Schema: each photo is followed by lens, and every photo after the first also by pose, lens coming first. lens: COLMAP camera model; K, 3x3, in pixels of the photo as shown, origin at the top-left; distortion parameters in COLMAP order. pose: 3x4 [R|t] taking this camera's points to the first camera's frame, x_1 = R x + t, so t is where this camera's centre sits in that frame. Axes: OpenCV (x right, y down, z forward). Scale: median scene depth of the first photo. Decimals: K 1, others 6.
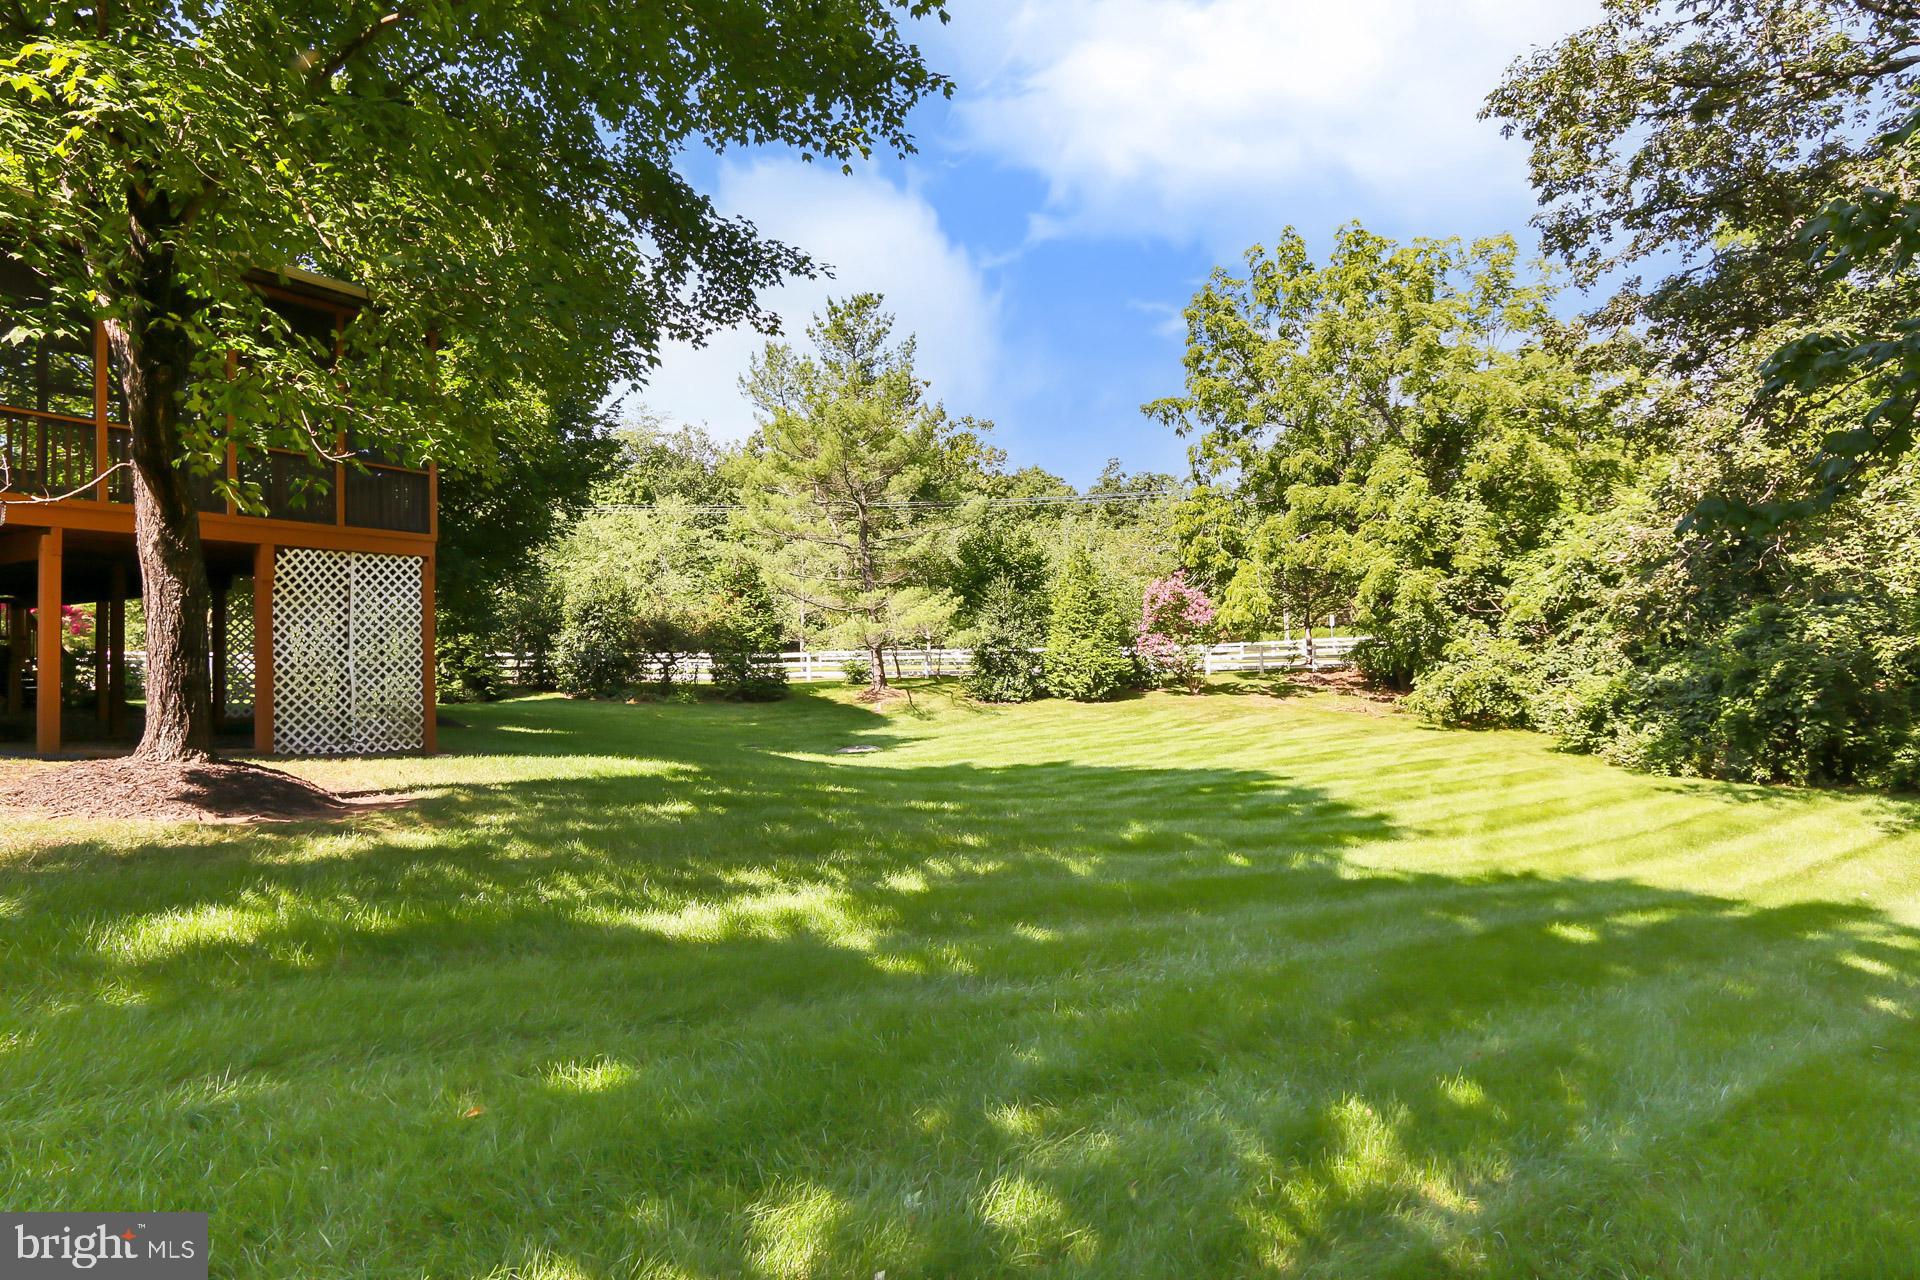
lens RADIAL K [[1064.2, 0, 959.9], [0, 1064.2, 548.6], [0, 0, 1]] dist [0.004510, 0.001384]
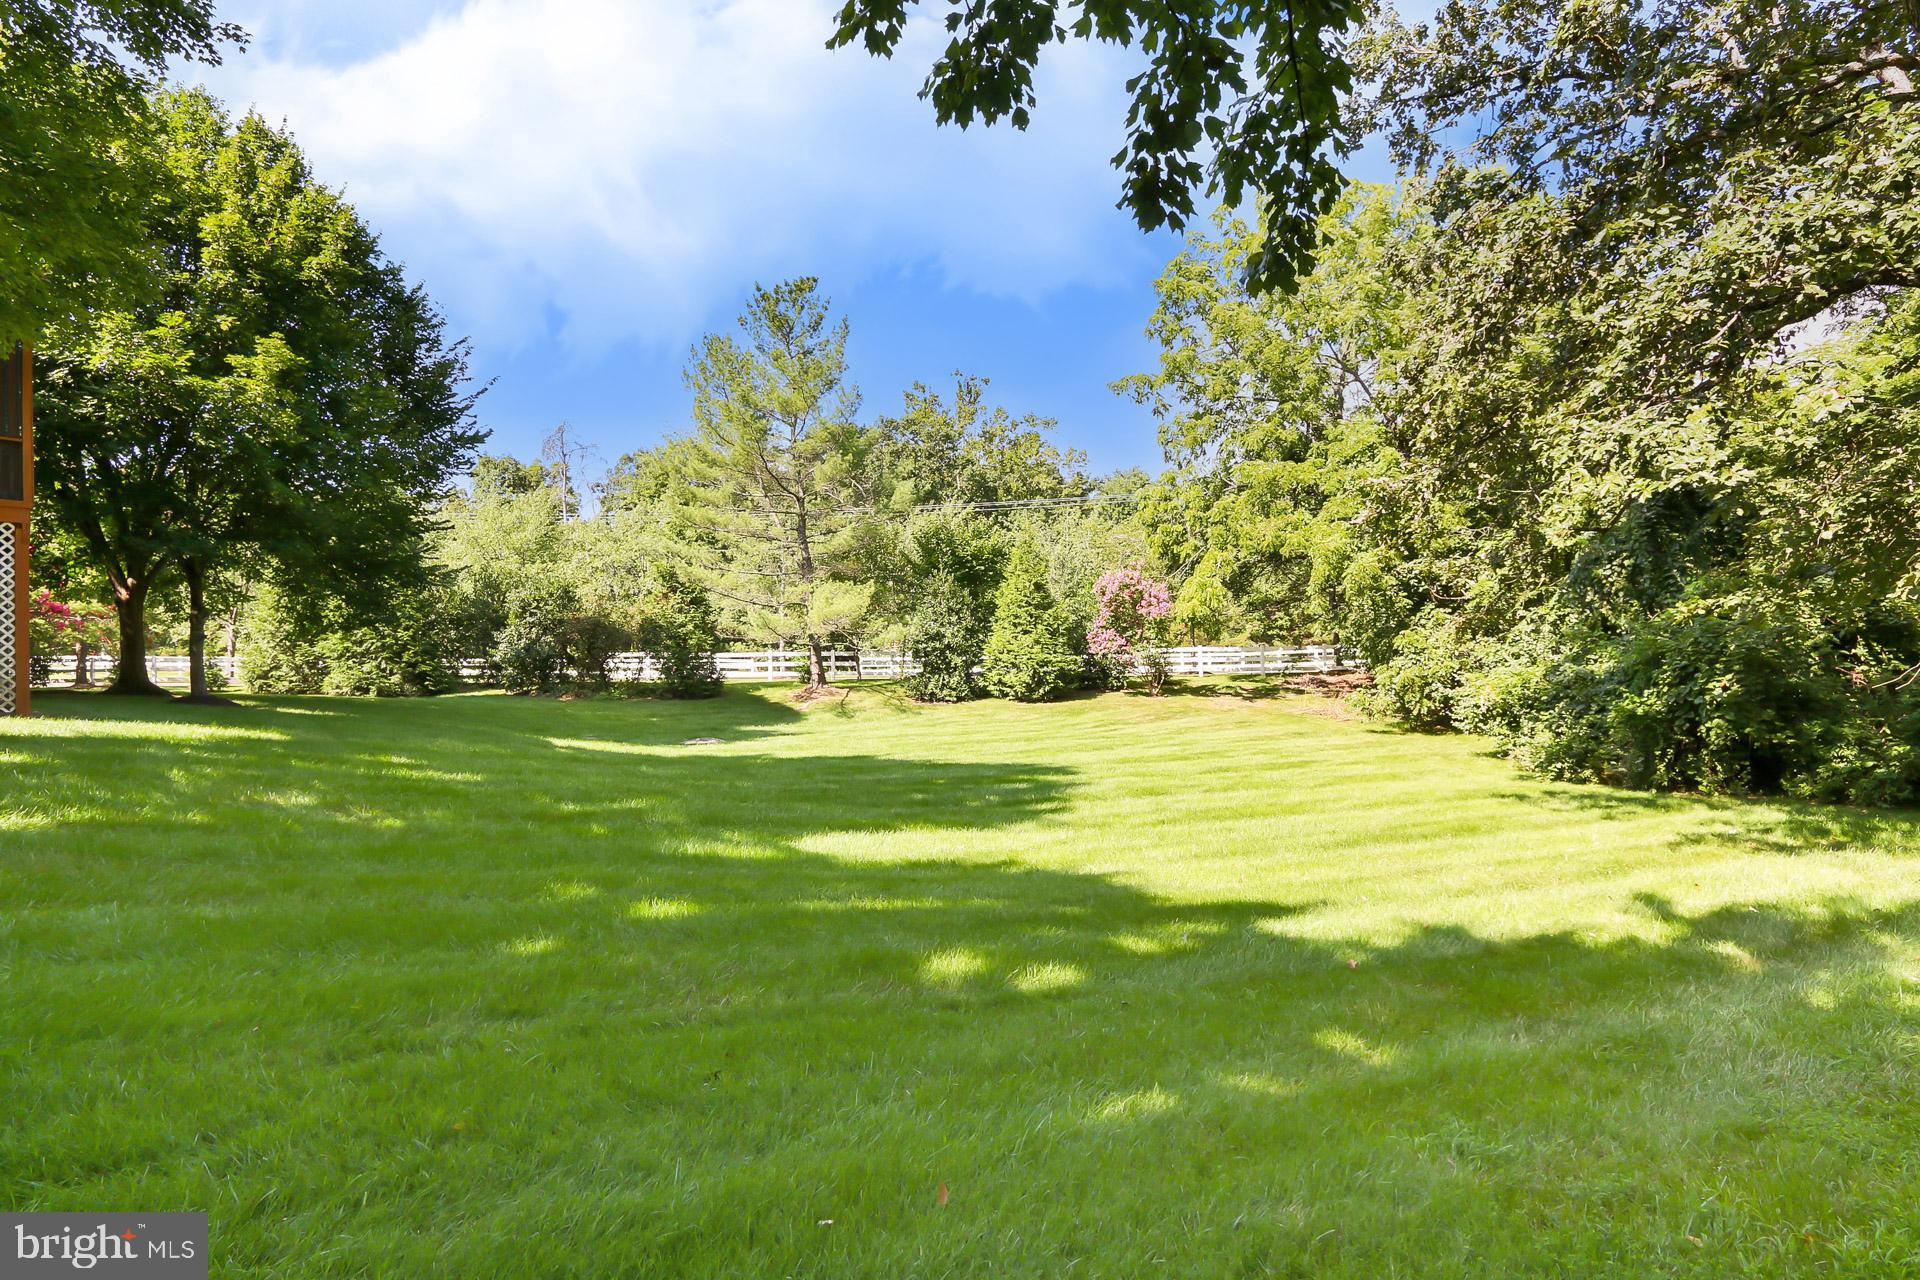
lens RADIAL K [[1083.6, 0, 926.5], [0, 1083.6, 566.7], [0, 0, 1]] dist [0.001544, -0.000914]
pose [[0.984697, -0.014213, -0.173693, 0.197895], [0.014775, 0.999889, 0.001946, 0.022696], [0.173646, -0.004482, 0.984798, 0.053958]]
